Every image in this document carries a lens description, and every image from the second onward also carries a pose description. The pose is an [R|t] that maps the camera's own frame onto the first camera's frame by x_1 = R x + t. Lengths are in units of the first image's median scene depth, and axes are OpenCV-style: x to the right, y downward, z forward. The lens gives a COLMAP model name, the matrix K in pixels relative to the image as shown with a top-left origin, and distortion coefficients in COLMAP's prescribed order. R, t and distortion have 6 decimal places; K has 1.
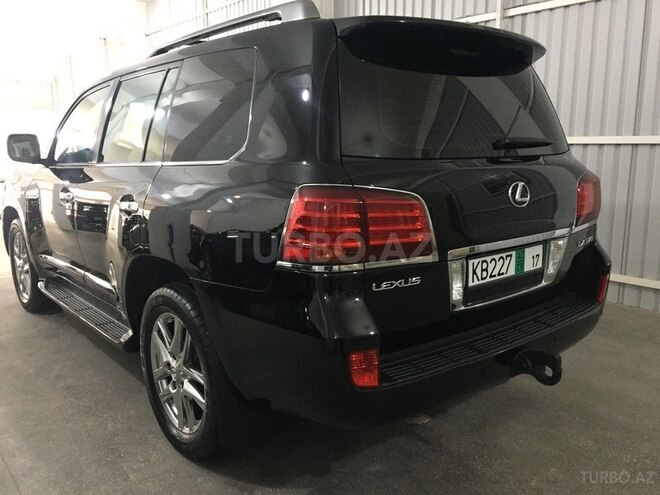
lens RADIAL K [[553.3, 0, 331.7], [0, 553.3, 249.7], [0, 0, 1]] dist [0.034948, -0.001597]
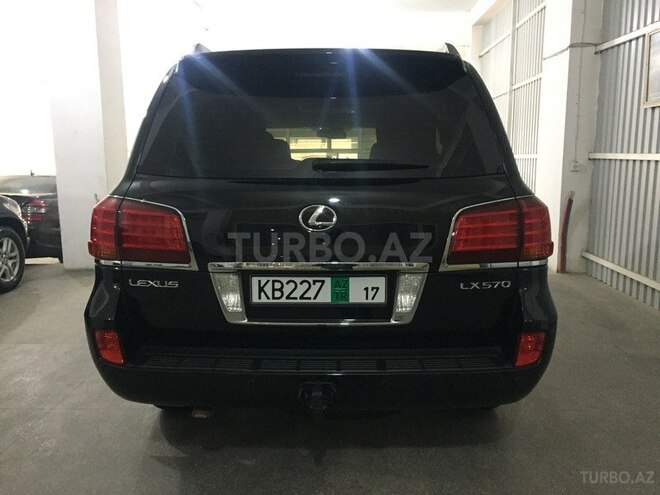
lens RADIAL K [[553.3, 0, 327.9], [0, 553.3, 247.5], [0, 0, 1]] dist [0.034948, -0.001597]
pose [[0.759162, 0.103189, -0.642671, 0.973720], [-0.122144, 0.992398, 0.015058, -0.065494], [0.639339, 0.067067, 0.765995, 0.279700]]
